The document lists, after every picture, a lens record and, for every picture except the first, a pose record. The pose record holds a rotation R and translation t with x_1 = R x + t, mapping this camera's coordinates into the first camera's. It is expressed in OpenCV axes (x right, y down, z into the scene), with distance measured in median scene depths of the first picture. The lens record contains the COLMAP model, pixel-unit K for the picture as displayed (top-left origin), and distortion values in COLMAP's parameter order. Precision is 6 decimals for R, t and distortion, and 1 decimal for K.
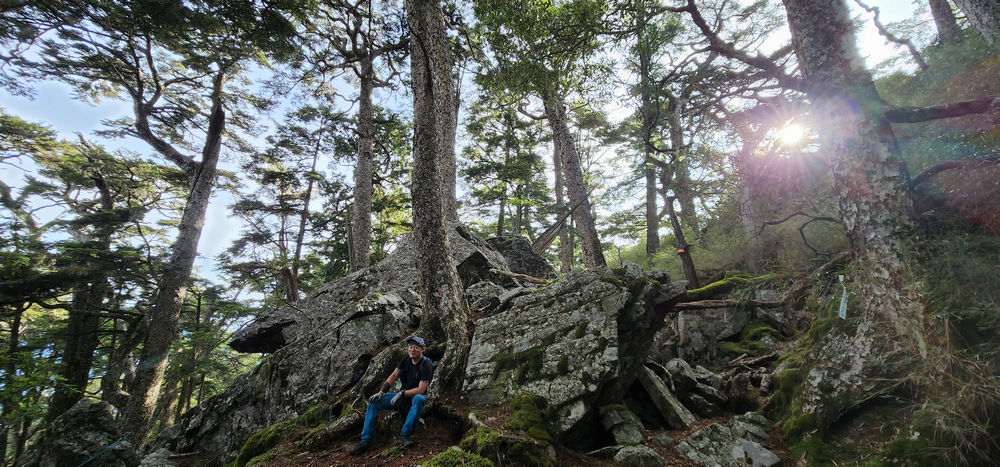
lens RADIAL K [[409.0, 0, 499.9], [0, 409.0, 243.8], [0, 0, 1]] dist [-0.002232, 0.000396]
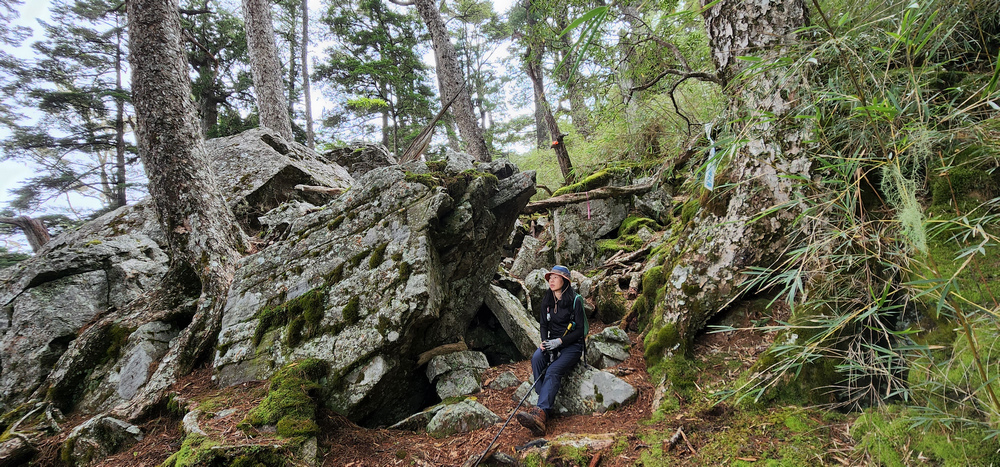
lens RADIAL K [[409.0, 0, 499.9], [0, 409.0, 243.8], [0, 0, 1]] dist [-0.002232, 0.000396]
pose [[0.973068, -0.133507, 0.187922, 0.258205], [0.093830, 0.974017, 0.206124, 0.066621], [-0.210558, -0.182940, 0.960312, 0.290095]]
